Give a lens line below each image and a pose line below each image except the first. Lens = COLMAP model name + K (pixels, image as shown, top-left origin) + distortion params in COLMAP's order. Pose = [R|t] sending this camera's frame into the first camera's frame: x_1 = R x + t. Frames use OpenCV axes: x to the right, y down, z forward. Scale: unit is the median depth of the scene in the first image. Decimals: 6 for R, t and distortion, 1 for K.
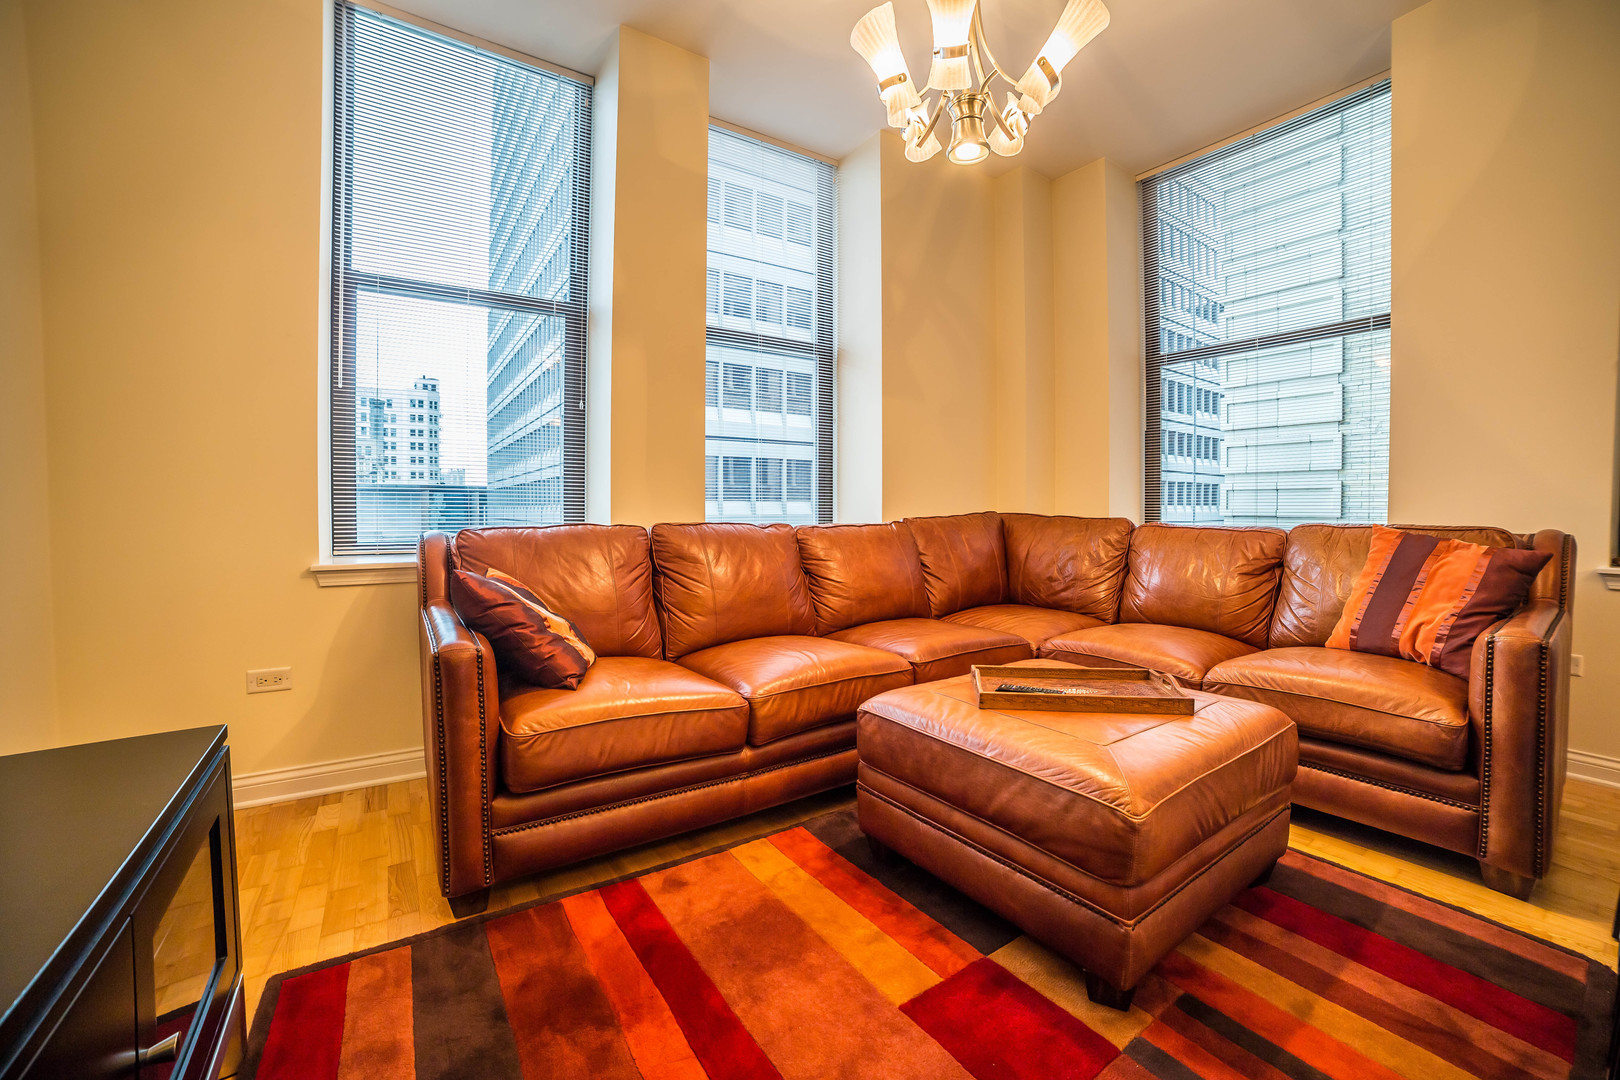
lens RADIAL K [[646.6, 0, 818.8], [0, 646.6, 527.6], [0, 0, 1]] dist [-0.109426, 0.034518]
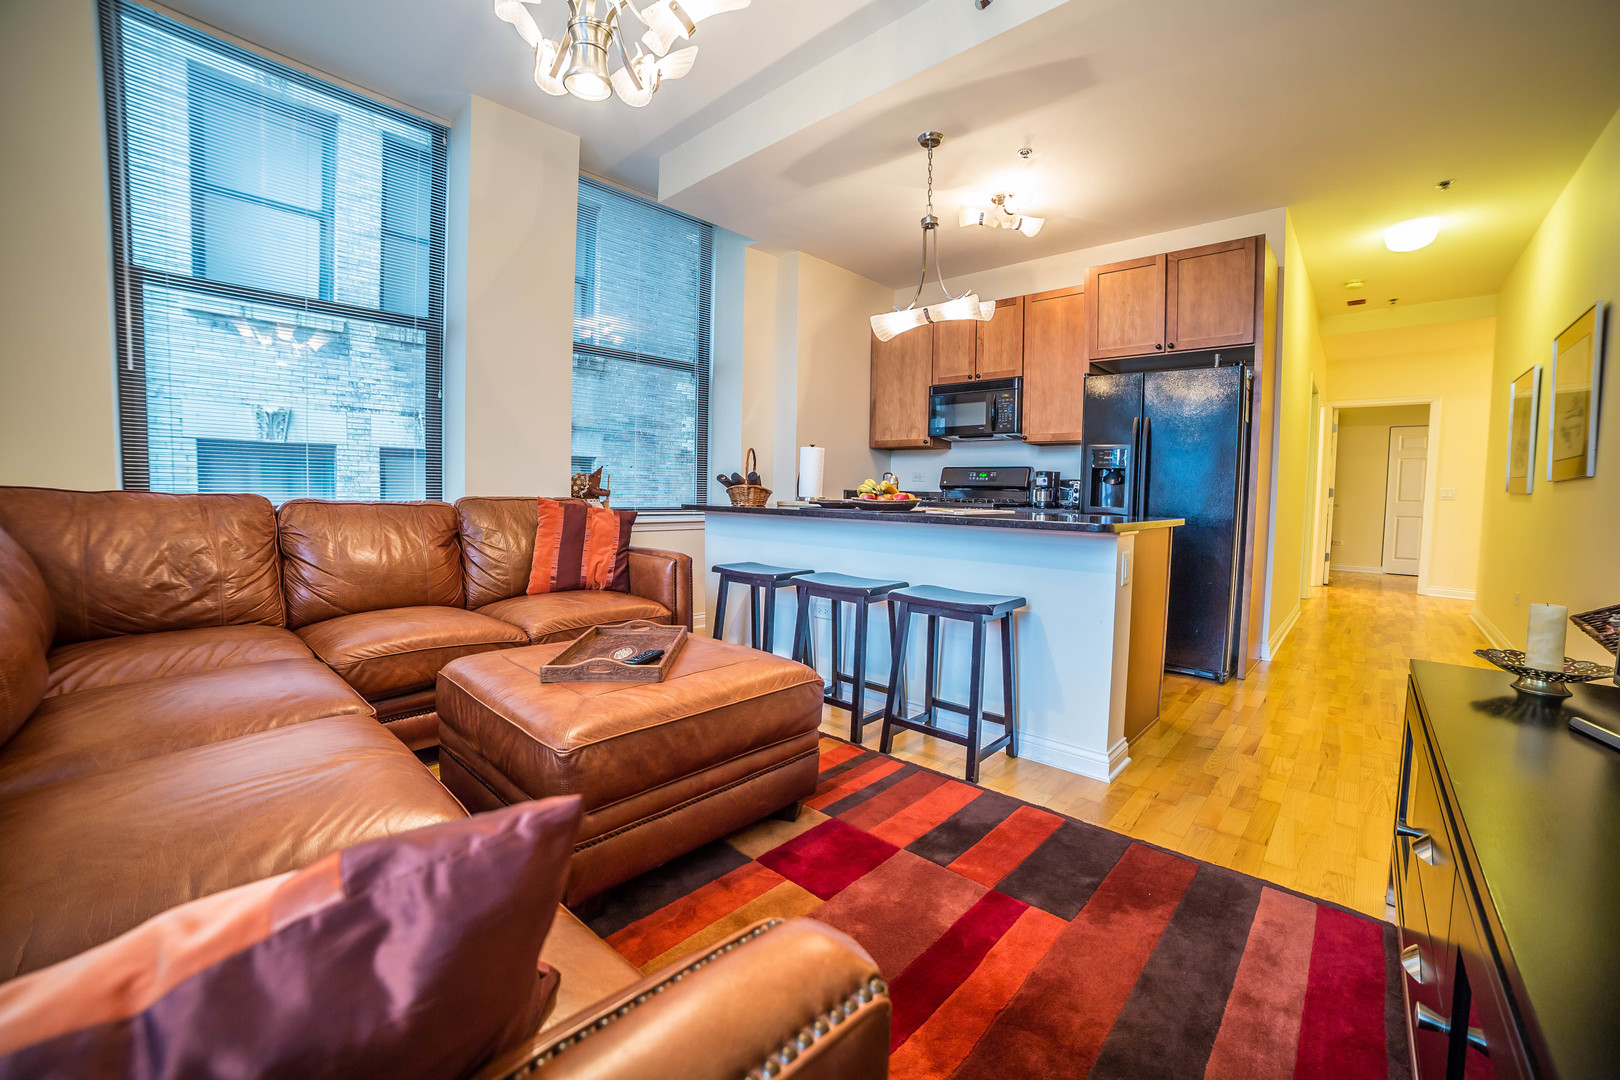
lens RADIAL K [[646.6, 0, 818.8], [0, 646.6, 527.6], [0, 0, 1]] dist [-0.109426, 0.034518]
pose [[-0.228568, -0.058383, 0.971776, -0.598349], [0.010152, 0.998003, 0.062346, -0.019407], [-0.973475, 0.024116, -0.227519, 0.742932]]
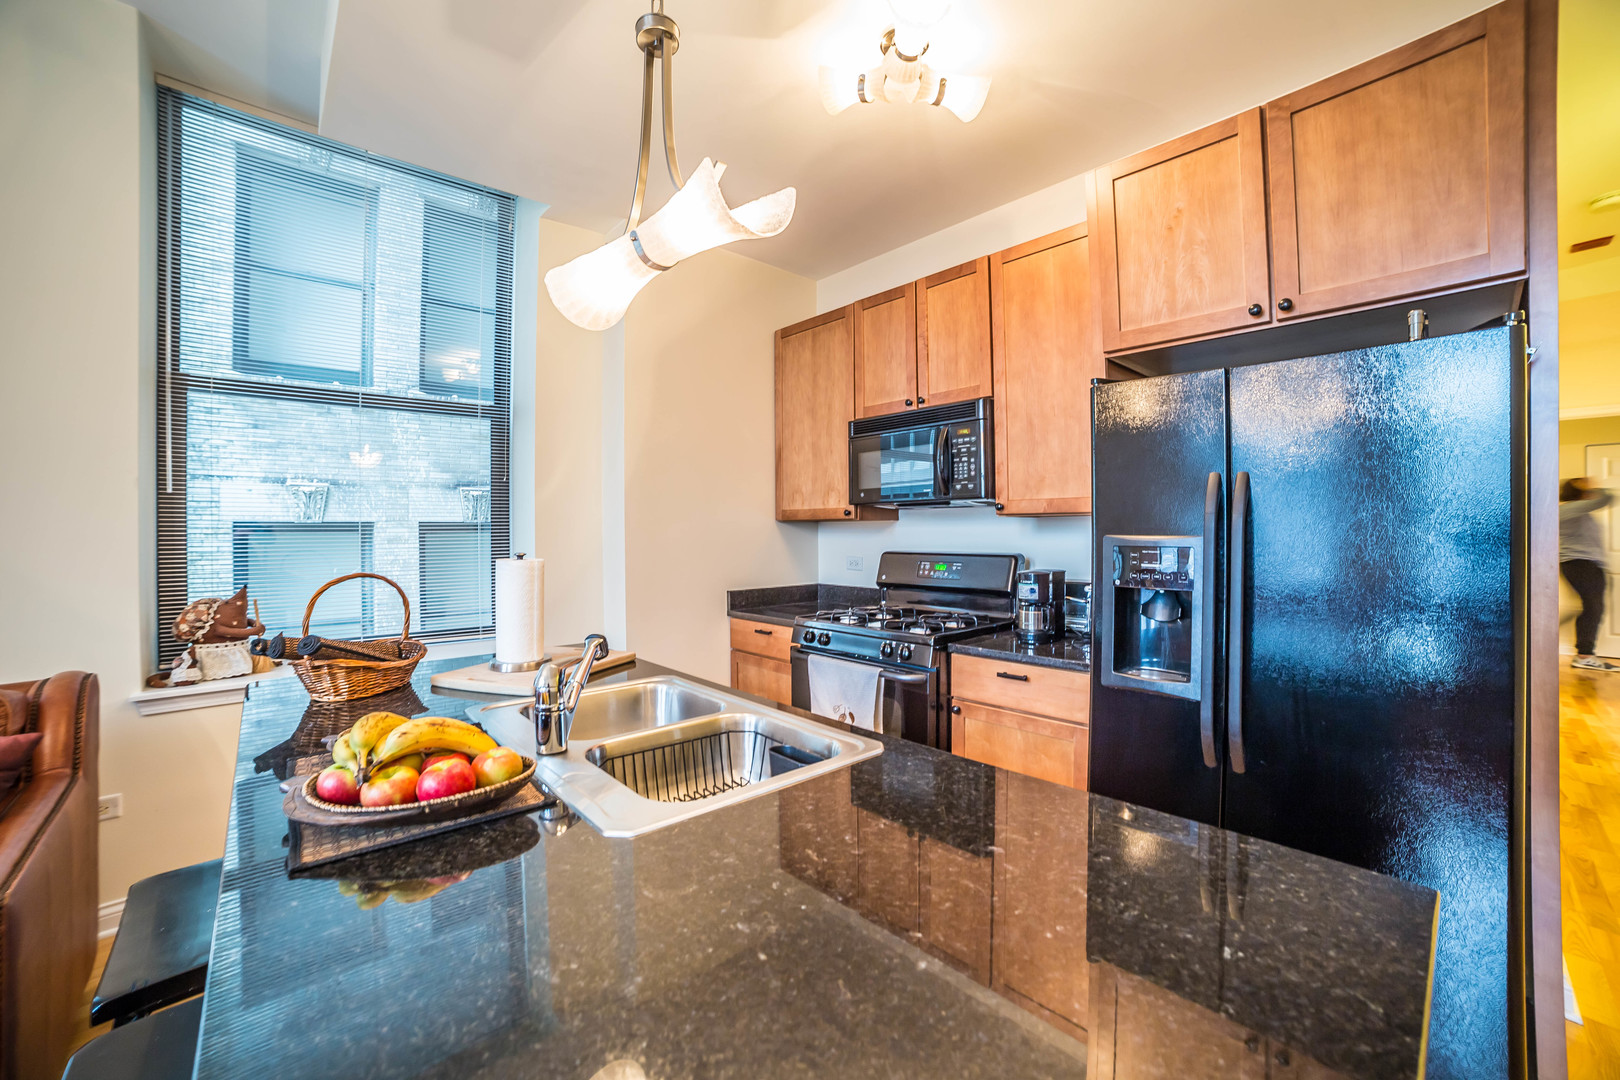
lens RADIAL K [[646.6, 0, 818.8], [0, 646.6, 527.6], [0, 0, 1]] dist [-0.109426, 0.034518]
pose [[-0.144694, 0.004242, 0.989467, 0.246365], [0.037466, 0.999297, 0.001194, -0.159625], [-0.988767, 0.037244, -0.144752, 0.057471]]
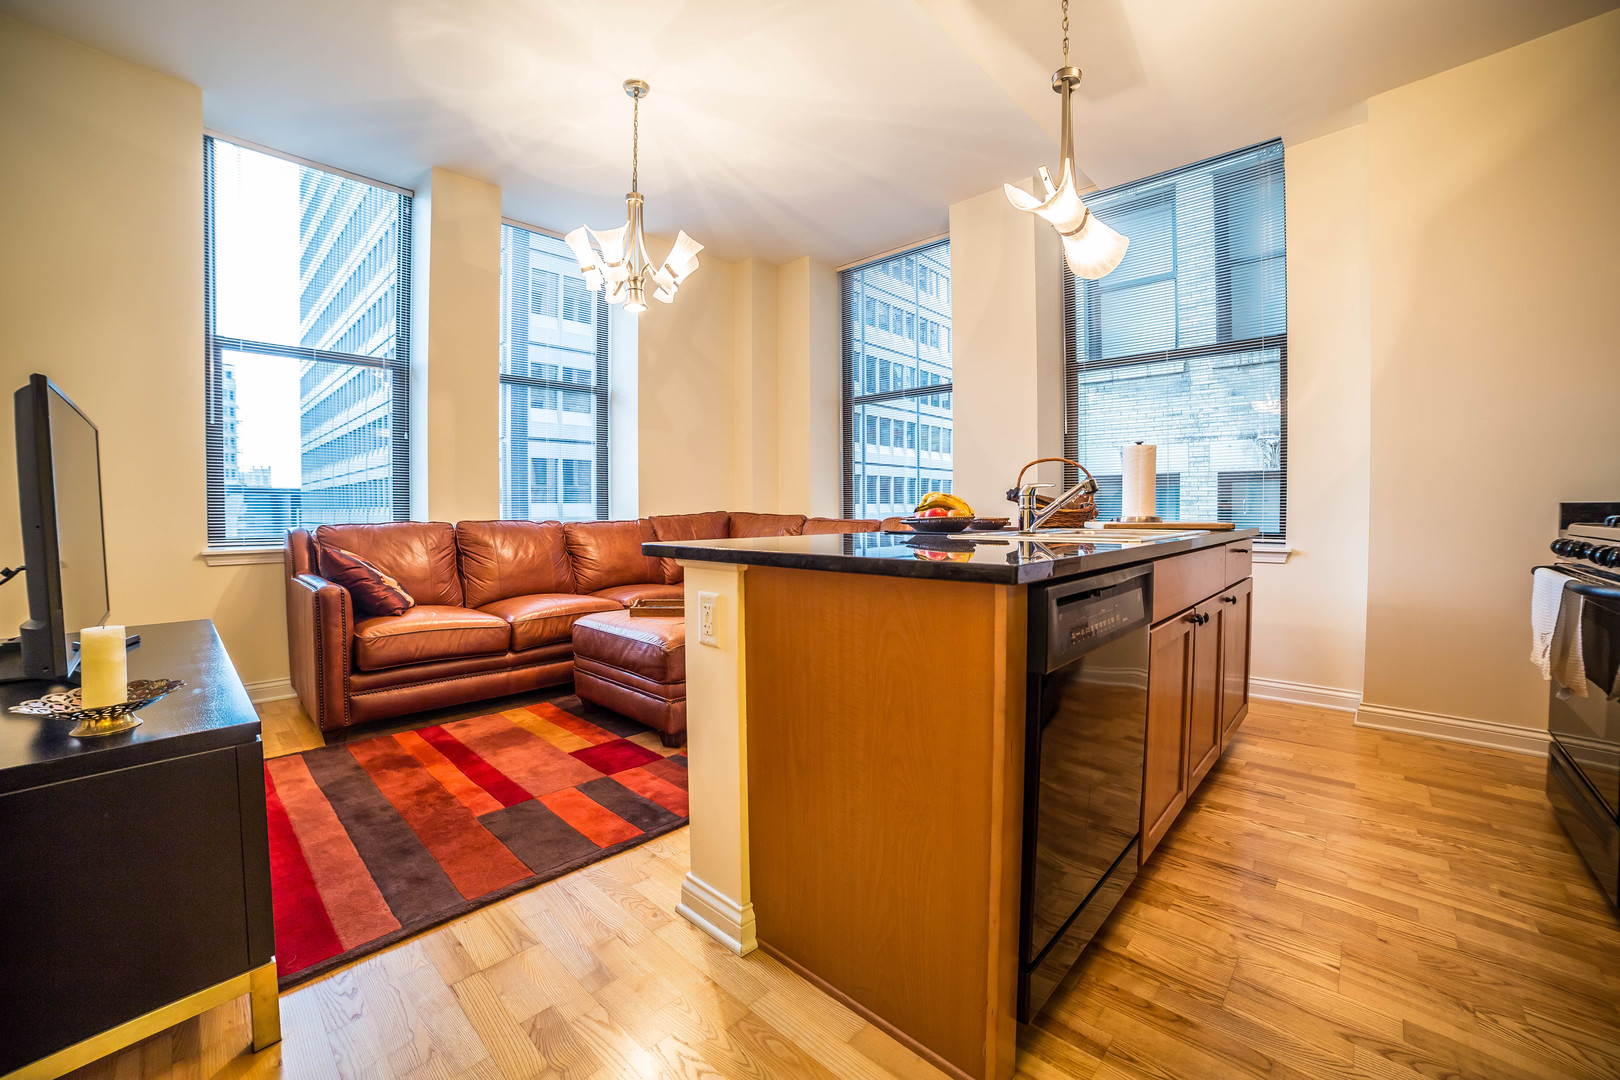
lens RADIAL K [[646.6, 0, 818.8], [0, 646.6, 527.6], [0, 0, 1]] dist [-0.109426, 0.034518]
pose [[0.975372, -0.010580, 0.220313, 0.288568], [0.011010, 0.999939, -0.000727, 0.023937], [-0.220292, 0.003135, 0.975429, -0.720405]]
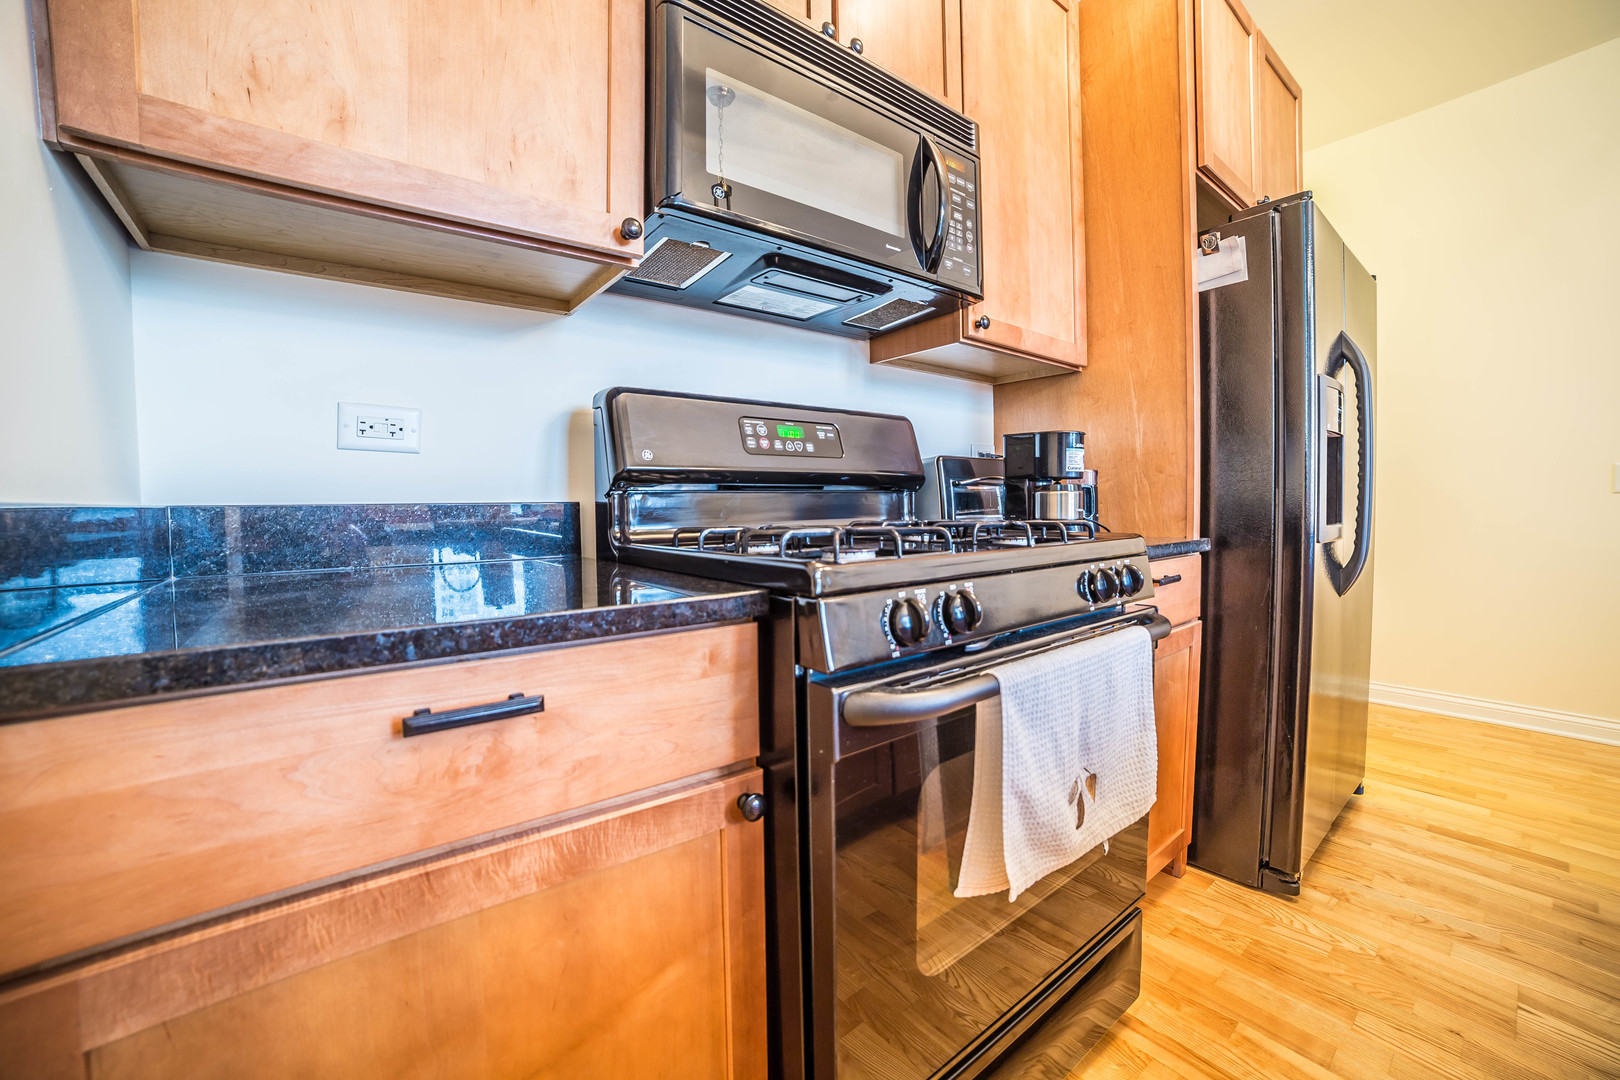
lens RADIAL K [[649.2, 0, 818.3], [0, 649.2, 526.5], [0, 0, 1]] dist [-0.114260, 0.041062]
pose [[-0.996724, 0.010840, -0.080152, 1.646772], [0.005302, 0.997604, 0.068985, -0.010861], [0.080708, 0.068334, -0.994393, 0.236795]]
